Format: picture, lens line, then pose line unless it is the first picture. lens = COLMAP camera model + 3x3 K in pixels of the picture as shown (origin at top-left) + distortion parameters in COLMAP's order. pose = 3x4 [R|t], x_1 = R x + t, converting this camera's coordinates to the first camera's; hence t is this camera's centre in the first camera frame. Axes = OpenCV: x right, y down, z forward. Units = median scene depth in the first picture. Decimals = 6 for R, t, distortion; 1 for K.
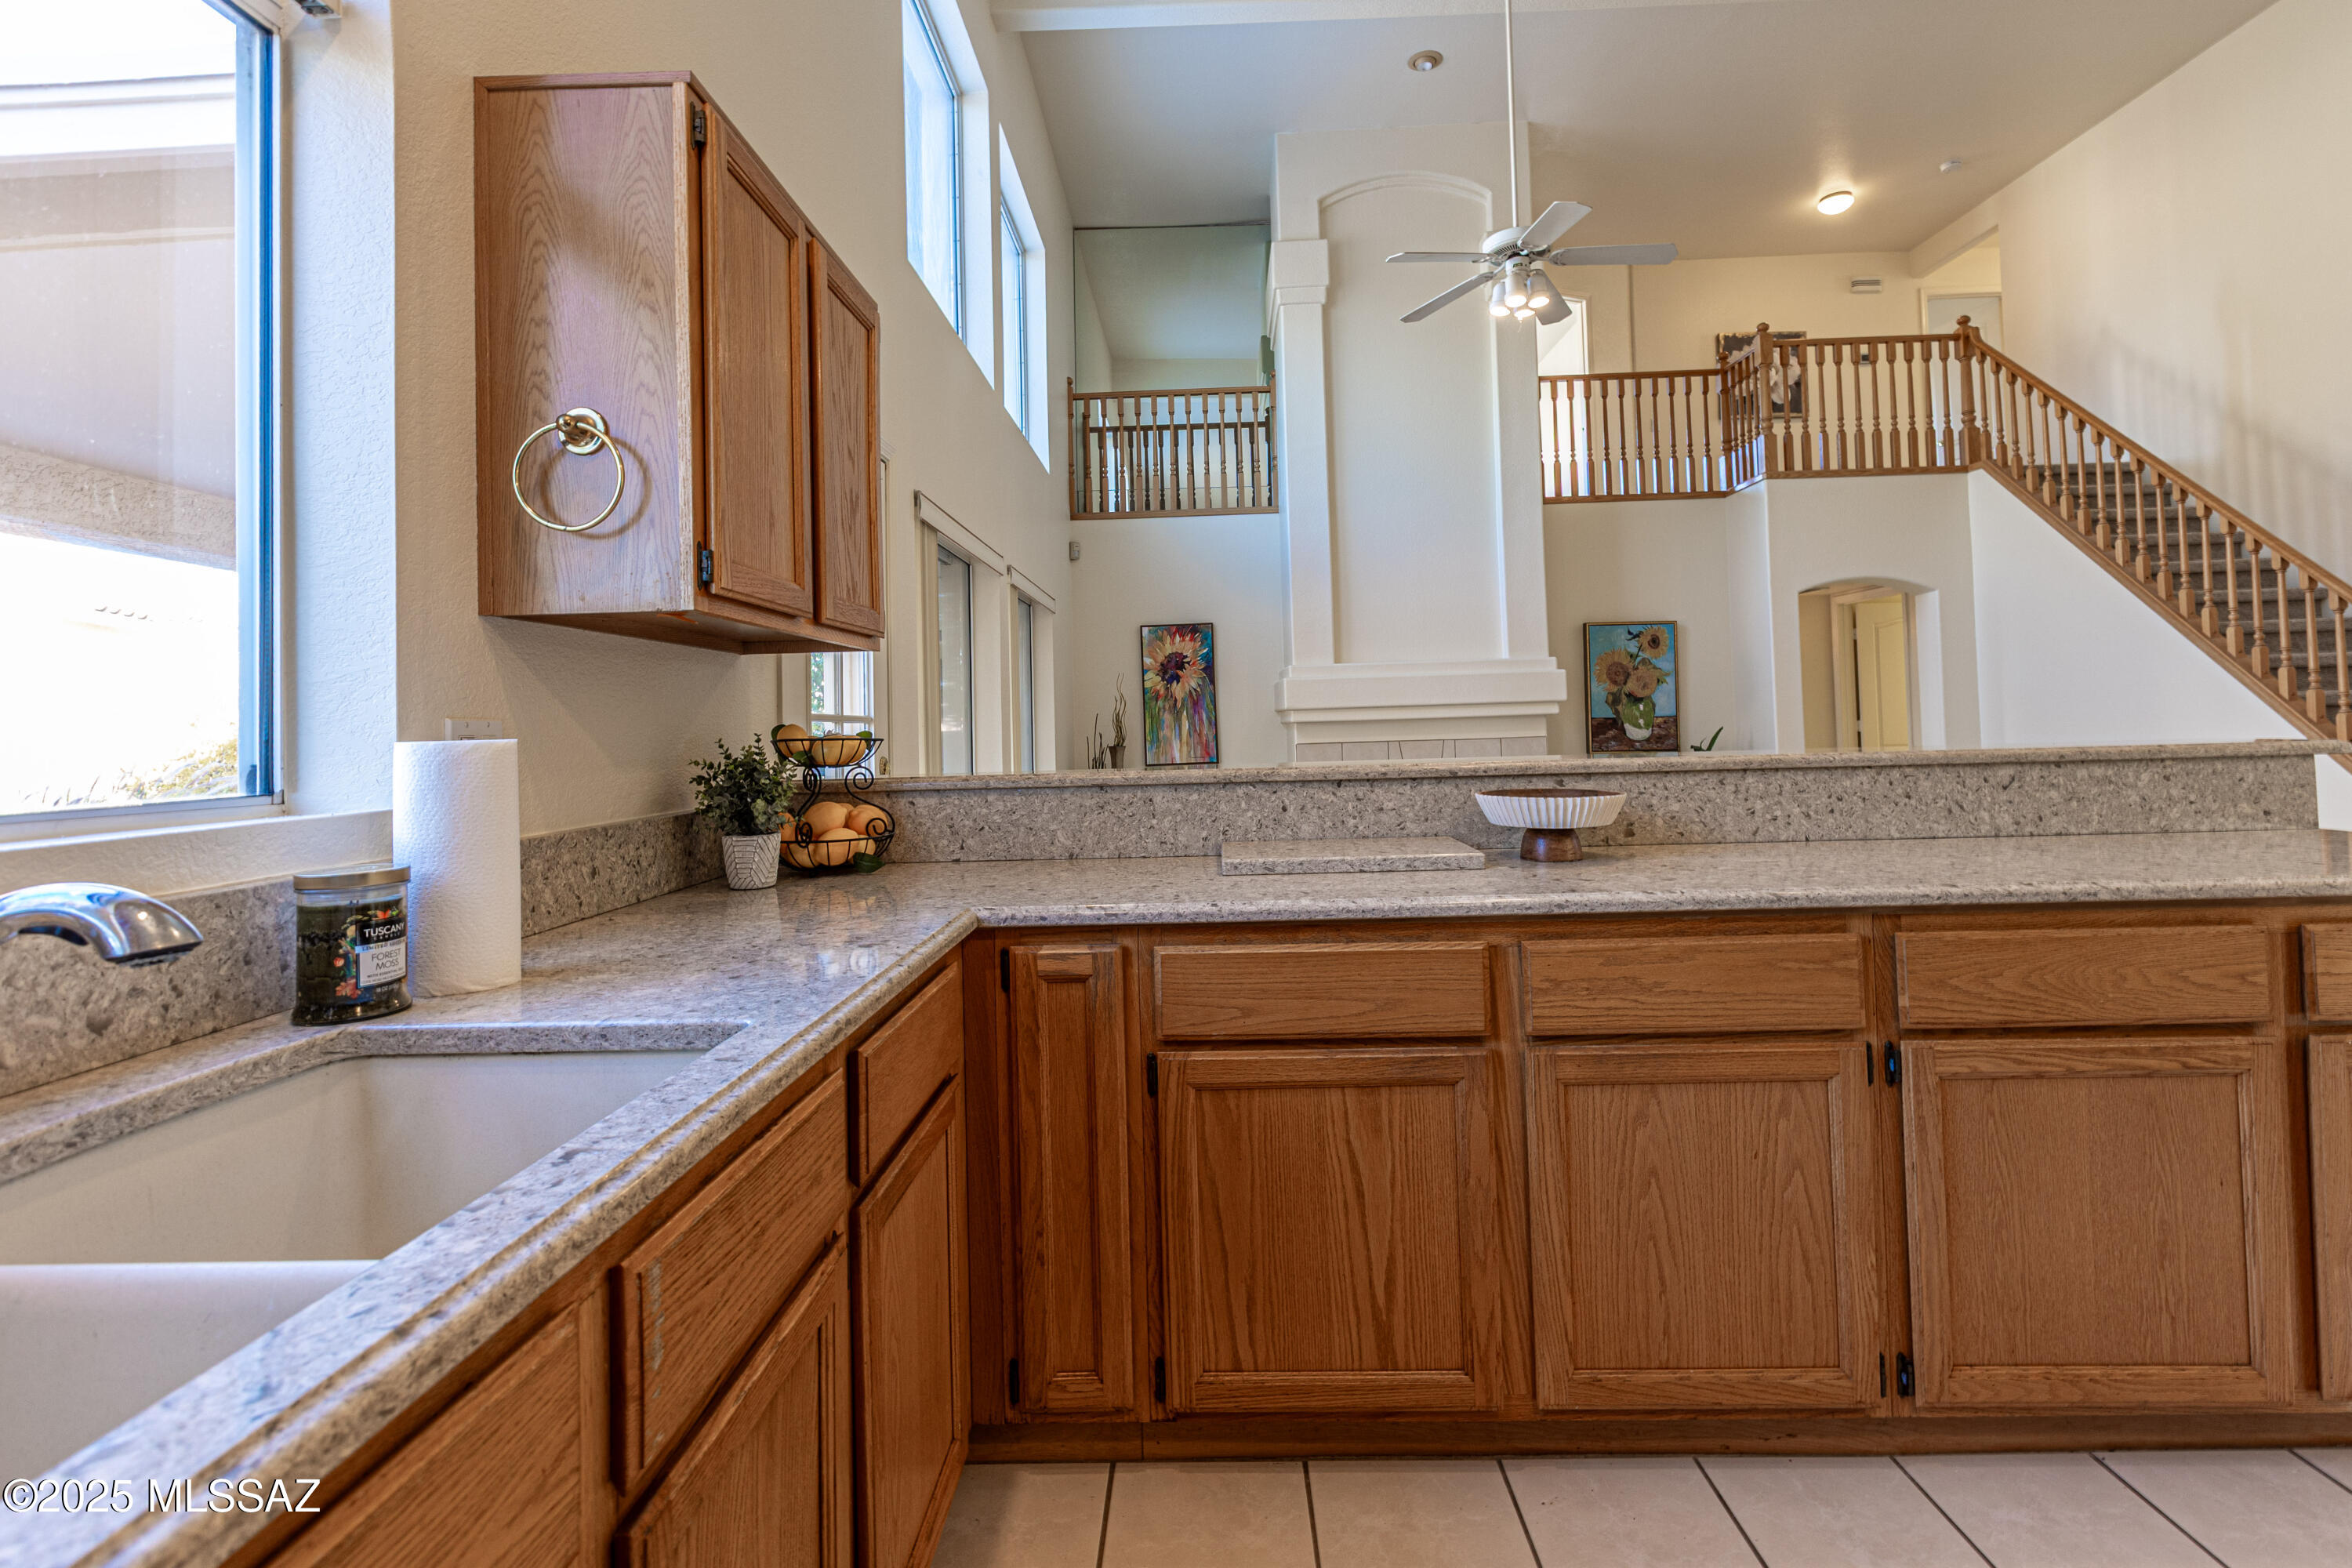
lens RADIAL K [[1056.6, 0, 1177.8], [0, 1056.6, 713.7], [0, 0, 1]] dist [0.002011, -0.001360]
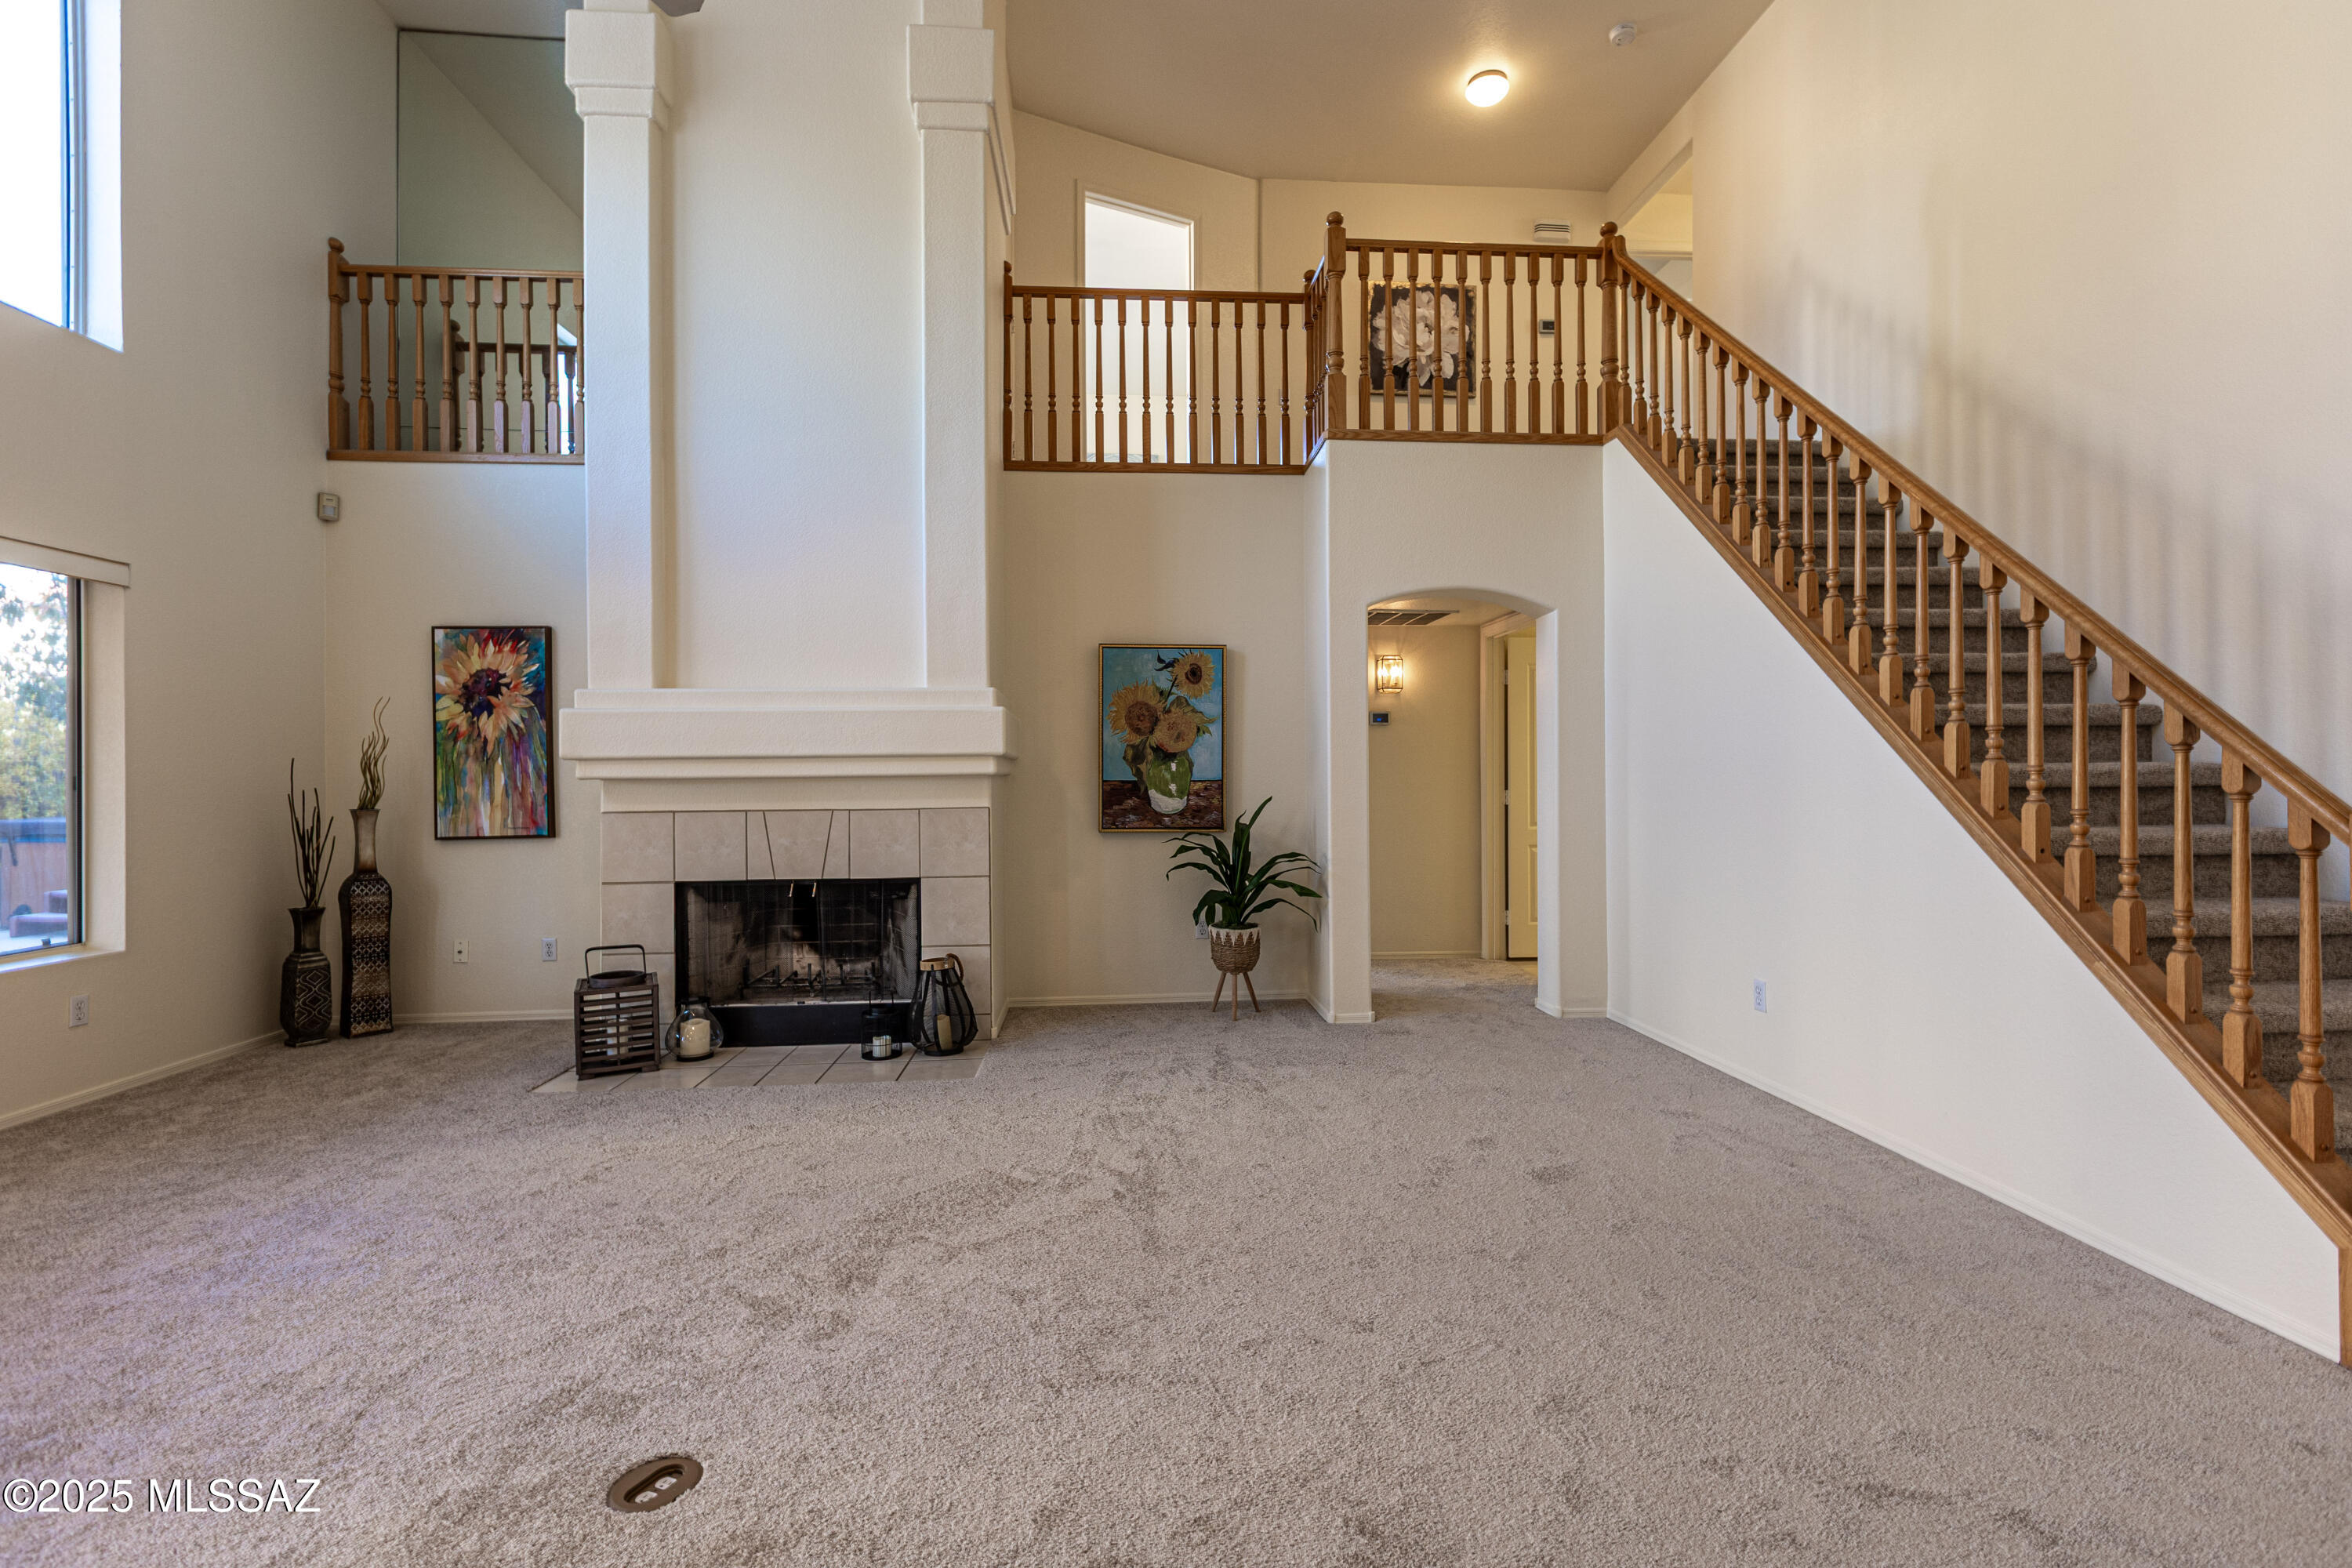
lens RADIAL K [[1056.6, 0, 1174.6], [0, 1056.6, 787.4], [0, 0, 1]] dist [0.002011, -0.001360]
pose [[0.994125, 0.019135, 0.106531, 0.384366], [-0.021479, 0.999551, 0.020896, -0.007434], [-0.106083, -0.023061, 0.994090, 0.317304]]
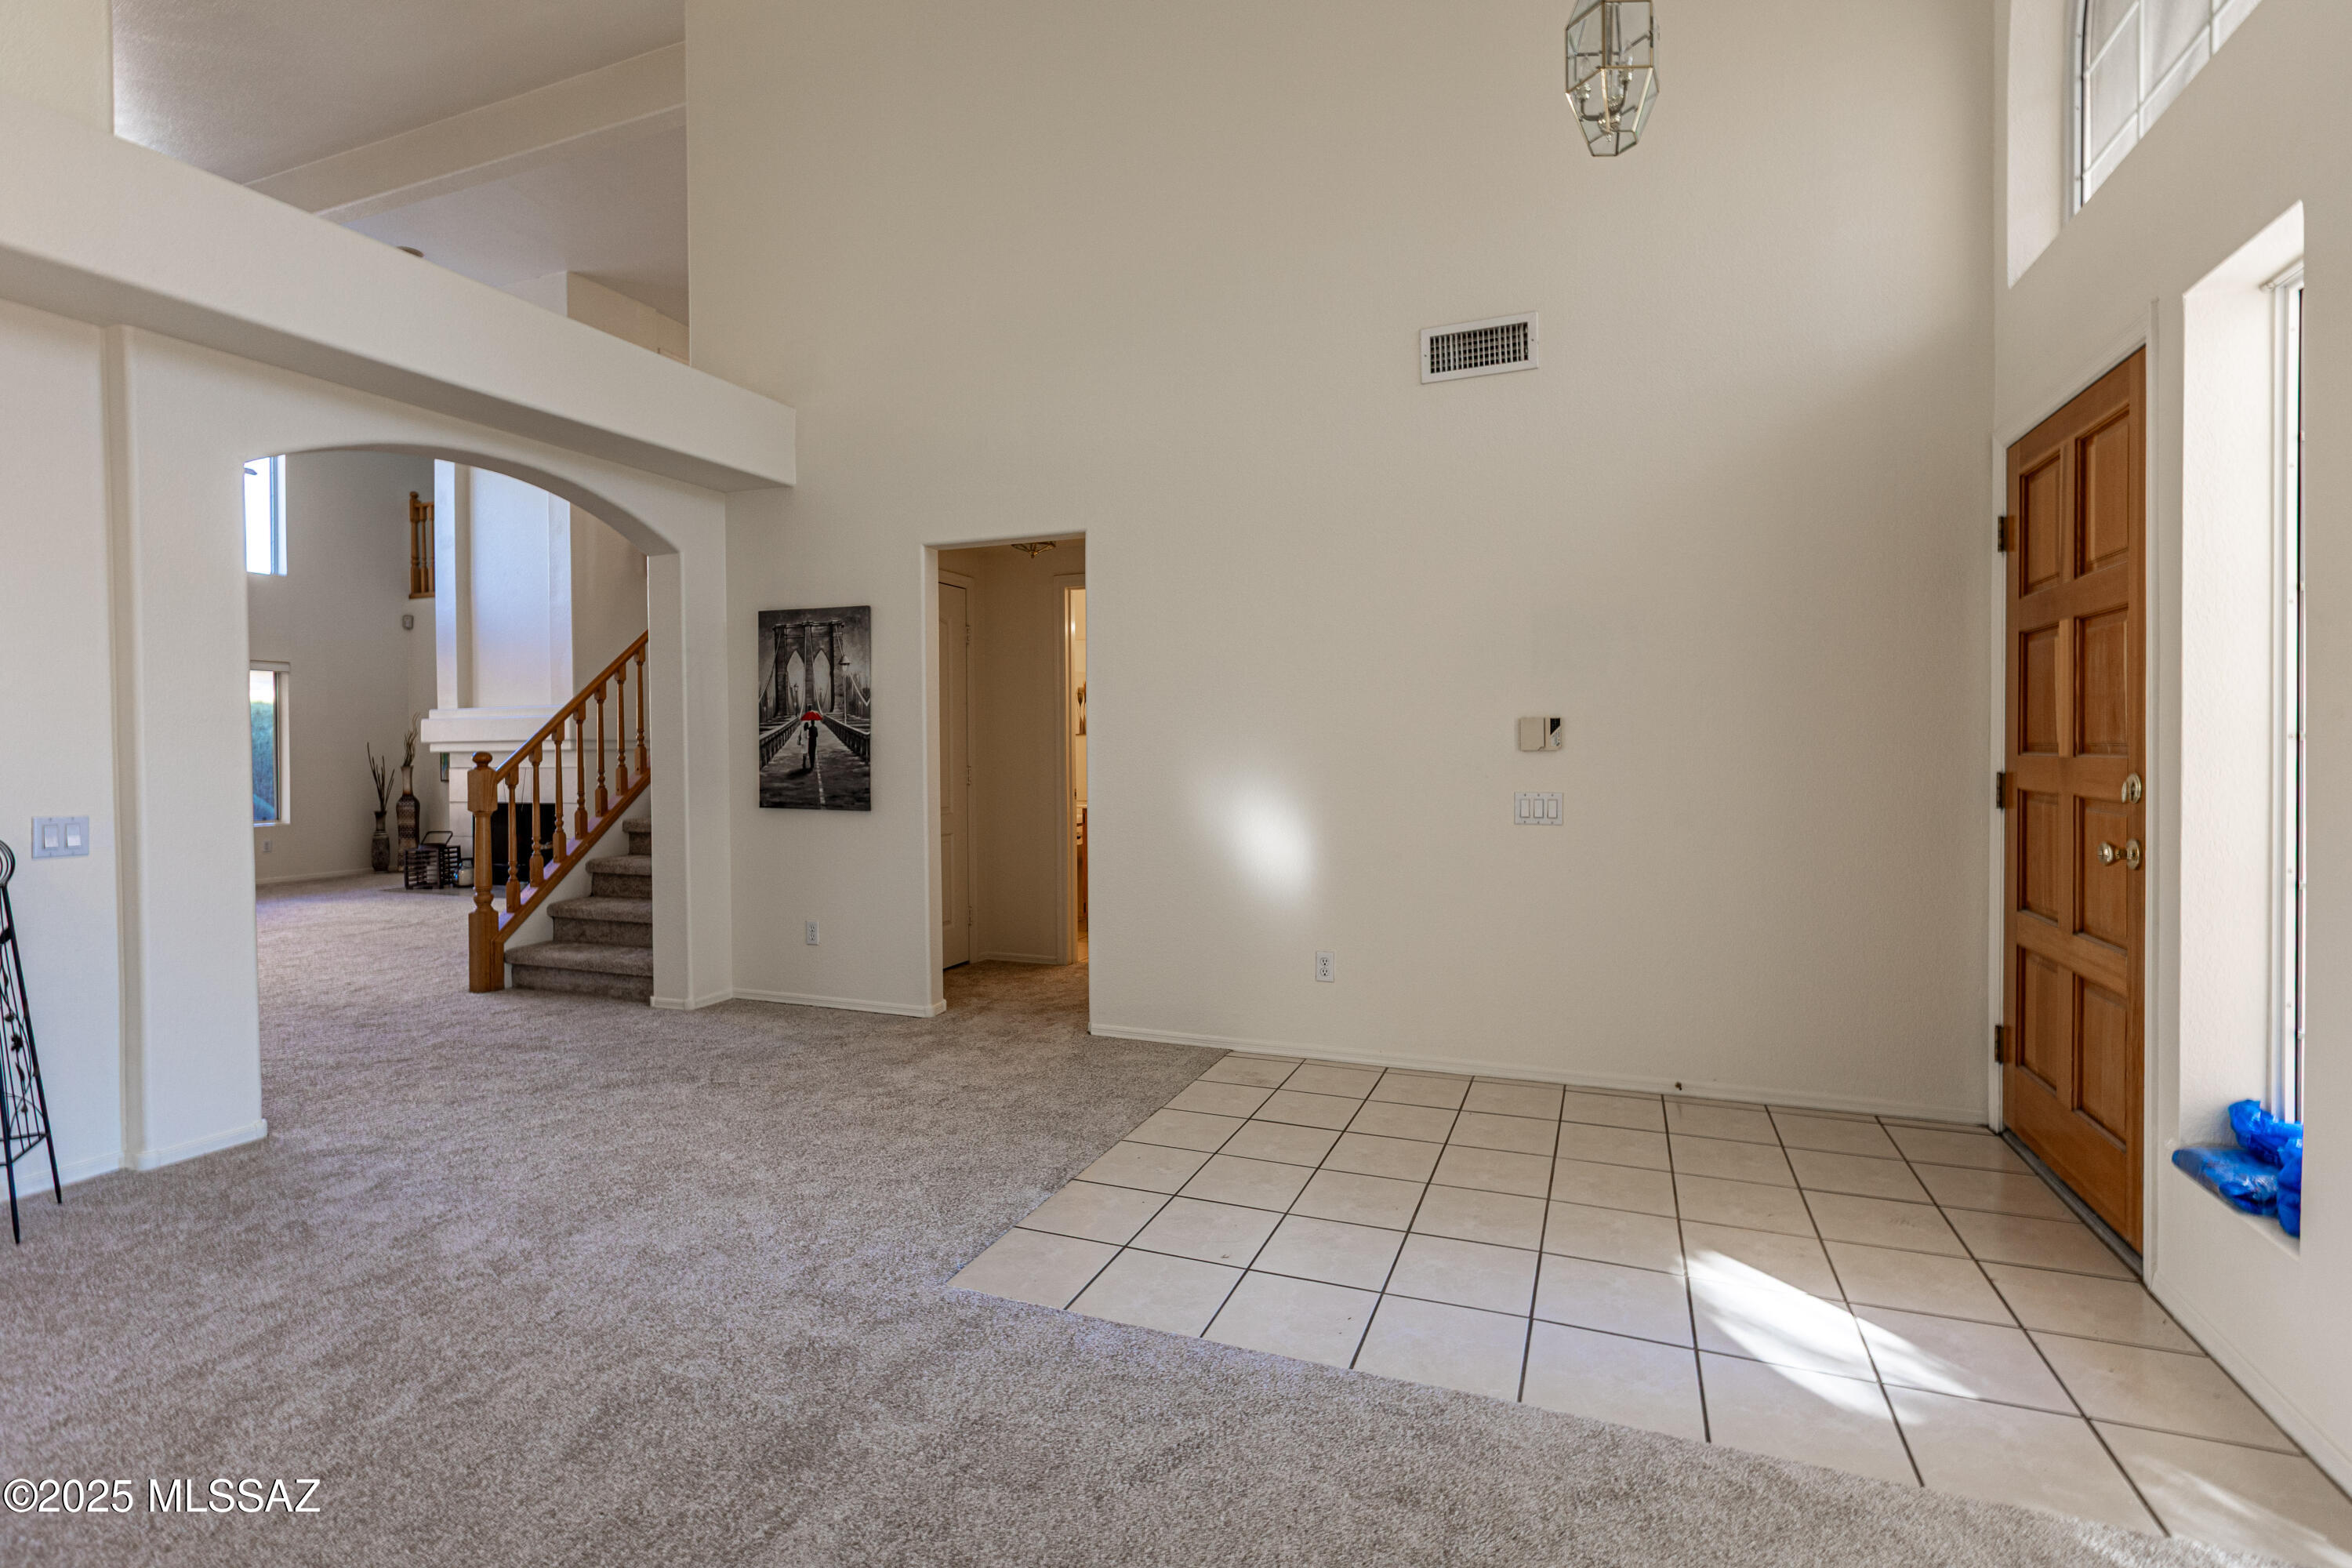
lens RADIAL K [[1056.6, 0, 1180.7], [0, 1056.6, 766.0], [0, 0, 1]] dist [0.002011, -0.001360]
pose [[0.941422, 0.019987, -0.336638, 1.420609], [-0.005022, 0.998962, 0.045266, -0.038435], [0.337193, -0.040923, 0.940546, 0.043191]]
